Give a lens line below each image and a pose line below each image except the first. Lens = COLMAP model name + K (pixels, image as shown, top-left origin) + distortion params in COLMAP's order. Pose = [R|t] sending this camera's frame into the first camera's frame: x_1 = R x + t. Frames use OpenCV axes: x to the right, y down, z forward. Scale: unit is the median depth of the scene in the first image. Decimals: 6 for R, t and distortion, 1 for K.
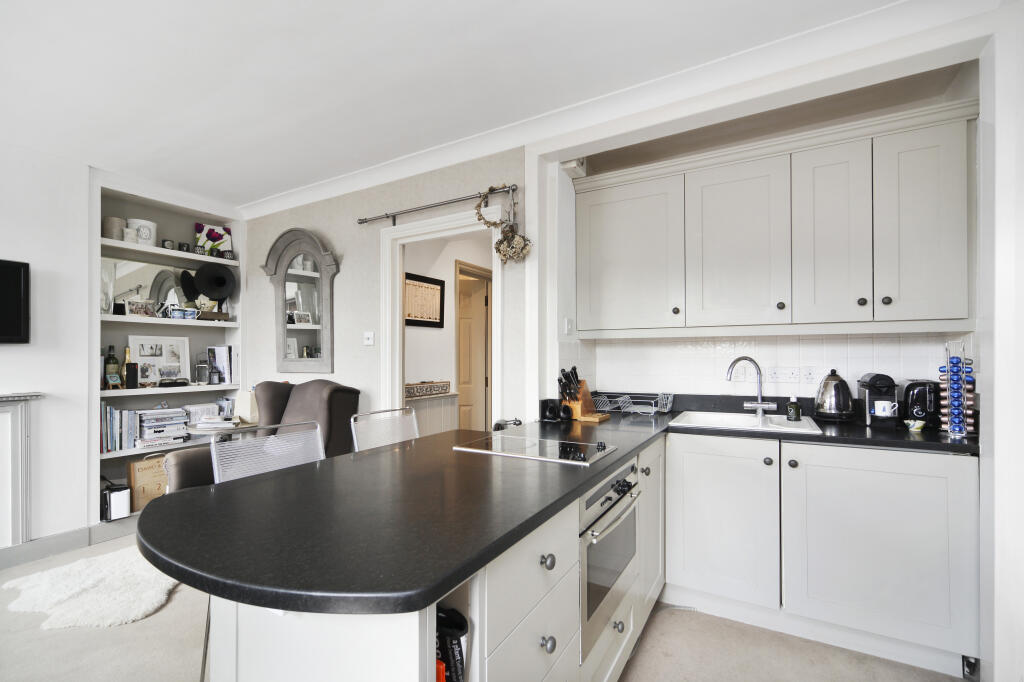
lens RADIAL K [[443.6, 0, 515.1], [0, 443.6, 350.6], [0, 0, 1]] dist [-0.000944, 0.000386]
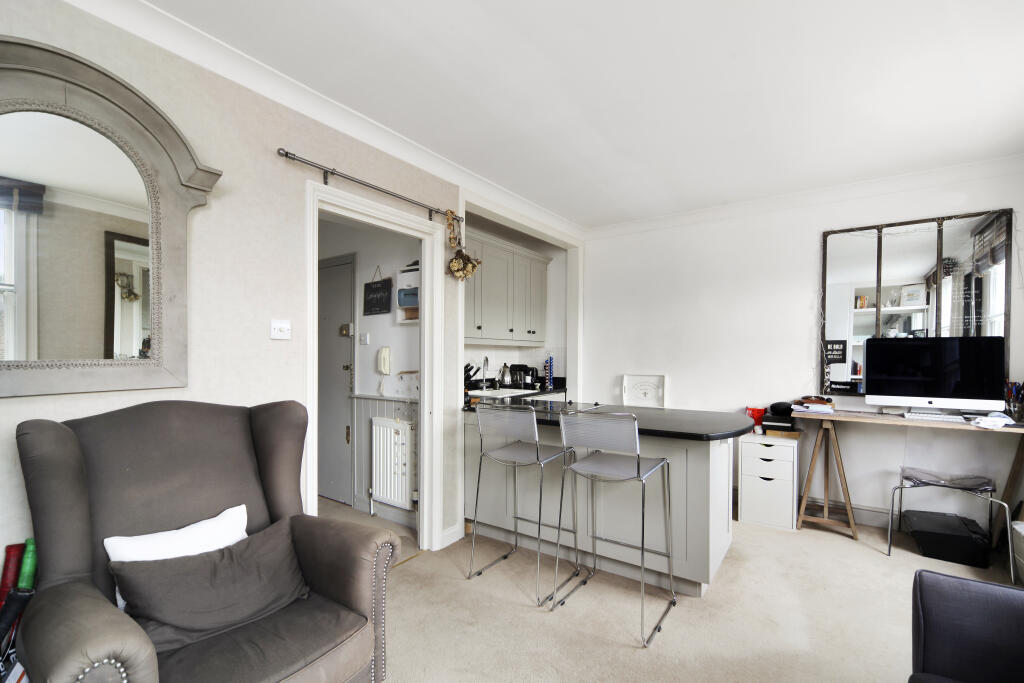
lens RADIAL K [[443.6, 0, 515.6], [0, 443.6, 349.1], [0, 0, 1]] dist [-0.000944, 0.000386]
pose [[0.087158, 0.015844, 0.996068, -1.070686], [-0.011509, 0.999823, -0.014897, 0.007964], [-0.996128, -0.010166, 0.087325, 0.653022]]
